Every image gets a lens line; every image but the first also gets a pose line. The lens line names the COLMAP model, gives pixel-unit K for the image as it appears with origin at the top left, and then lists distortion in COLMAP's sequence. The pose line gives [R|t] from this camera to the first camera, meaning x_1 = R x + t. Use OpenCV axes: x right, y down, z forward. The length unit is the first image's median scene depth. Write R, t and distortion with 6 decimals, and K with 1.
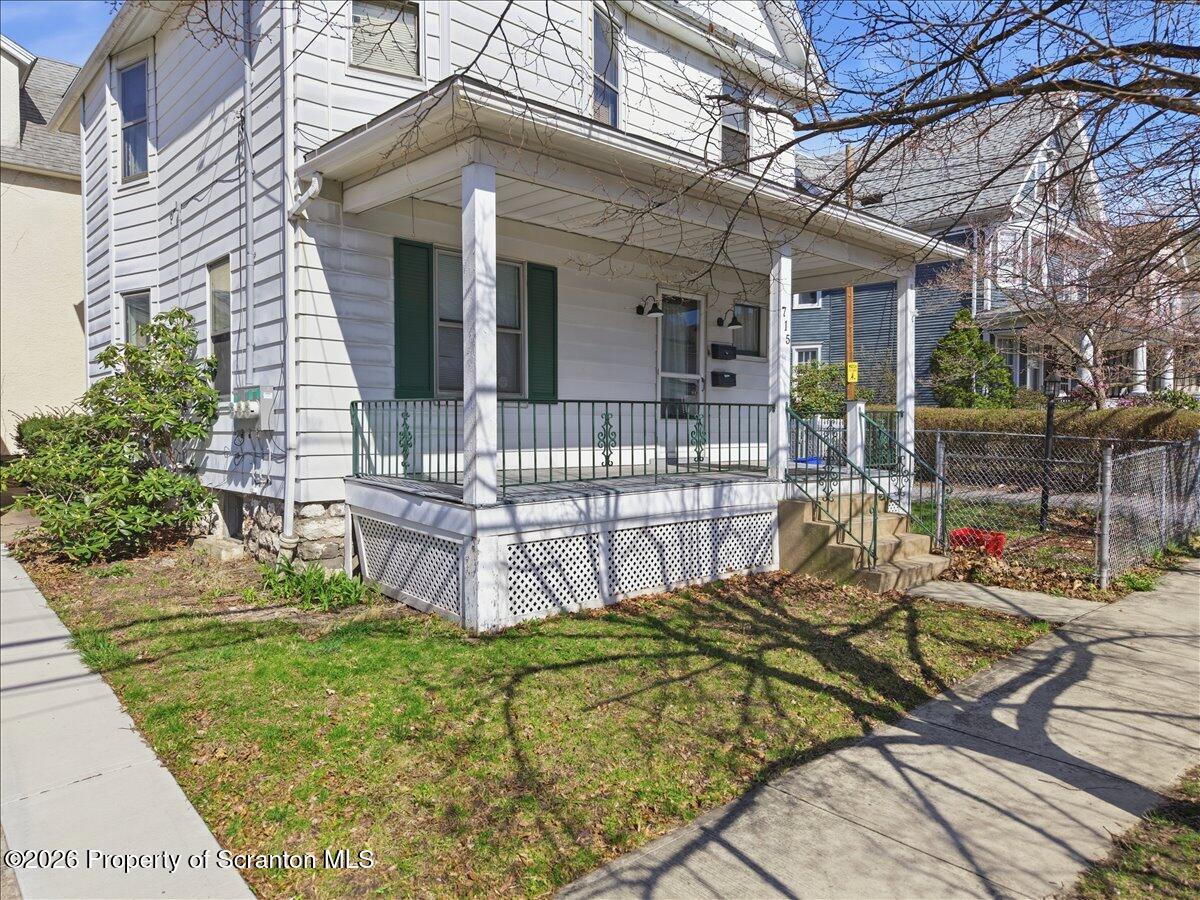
lens RADIAL K [[810.6, 0, 592.5], [0, 810.6, 453.1], [0, 0, 1]] dist [0.005230, 0.004745]
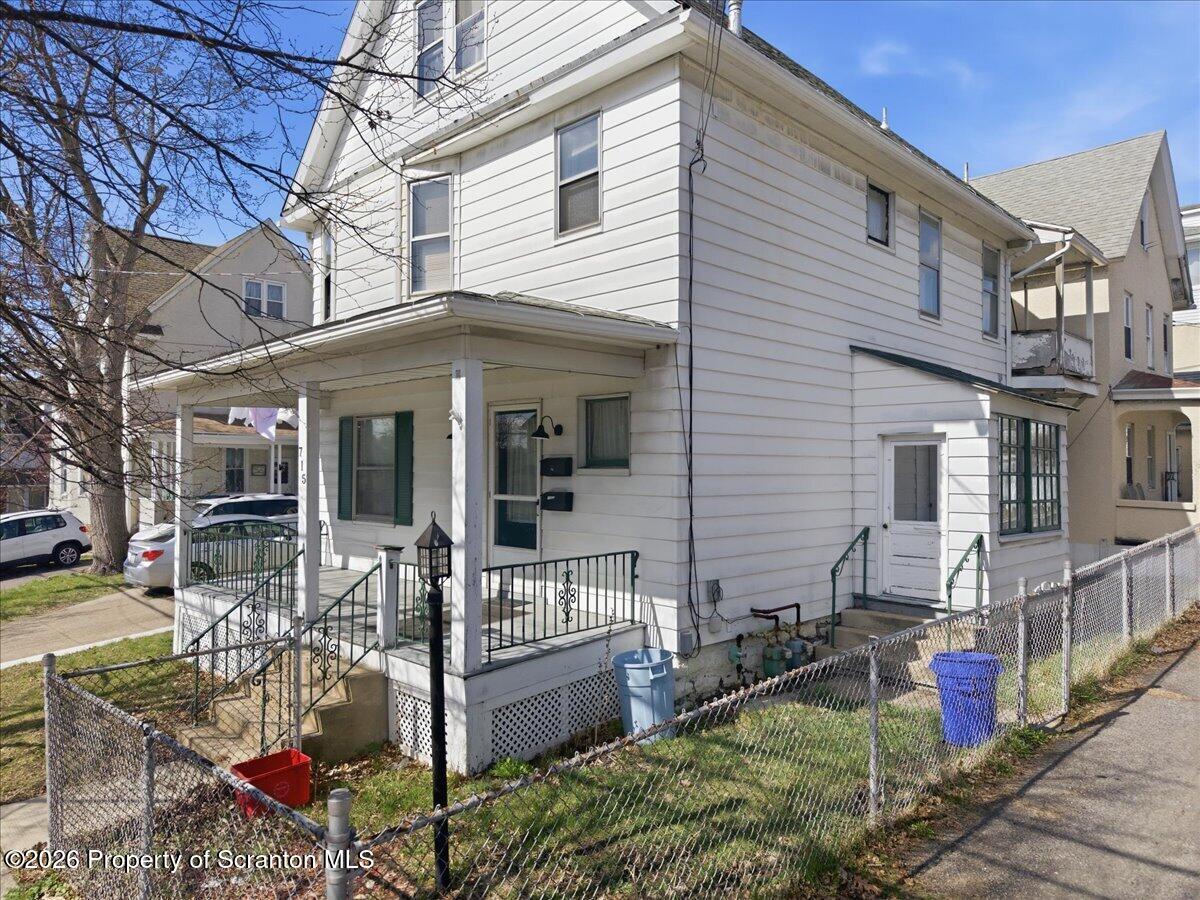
lens RADIAL K [[810.6, 0, 604.0], [0, 810.6, 452.8], [0, 0, 1]] dist [0.005230, 0.004745]
pose [[0.059183, -0.026600, -0.997893, 1.183895], [-0.032889, 0.999050, -0.028581, -0.146198], [0.997705, 0.034511, 0.058252, 1.245253]]
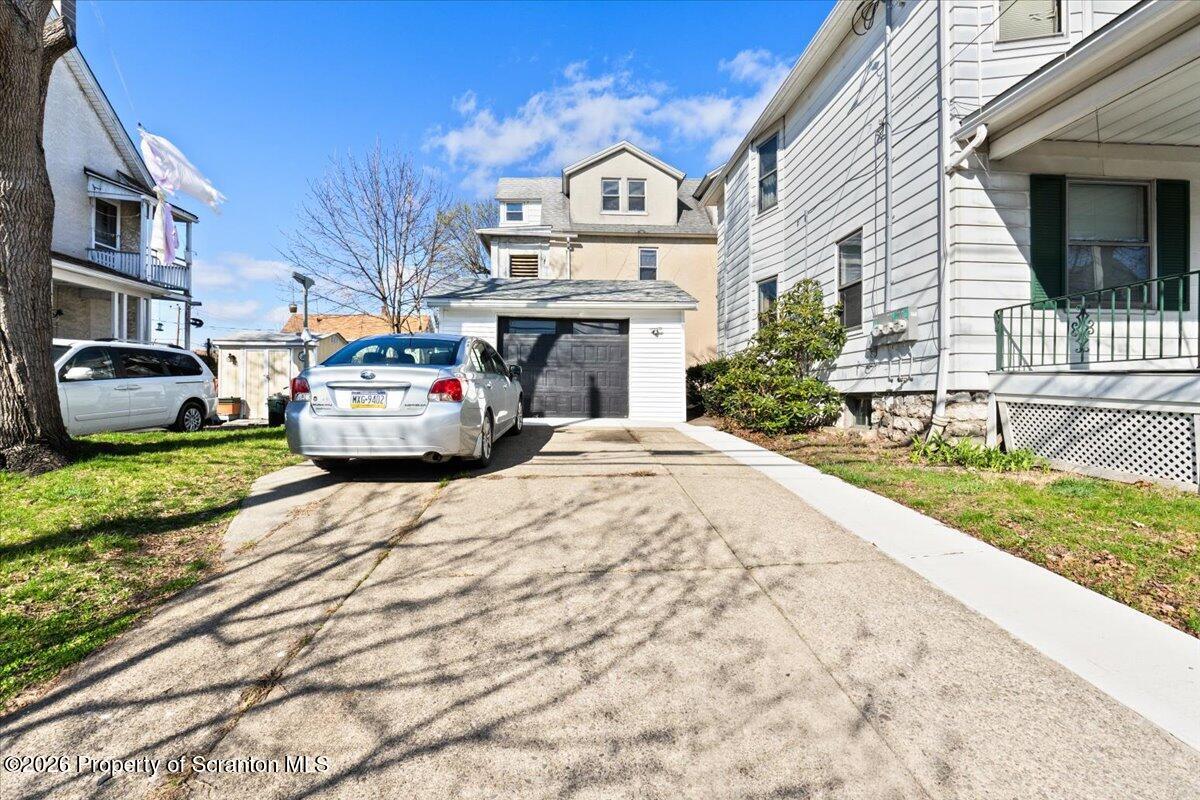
lens RADIAL K [[503.0, 0, 607.5], [0, 503.0, 398.0], [0, 0, 1]] dist [-0.007326, -0.000434]
pose [[0.786364, 0.001683, -0.617761, -0.245537], [-0.015364, 0.999740, -0.016833, 0.078527], [0.617572, 0.022729, 0.786185, 0.028508]]
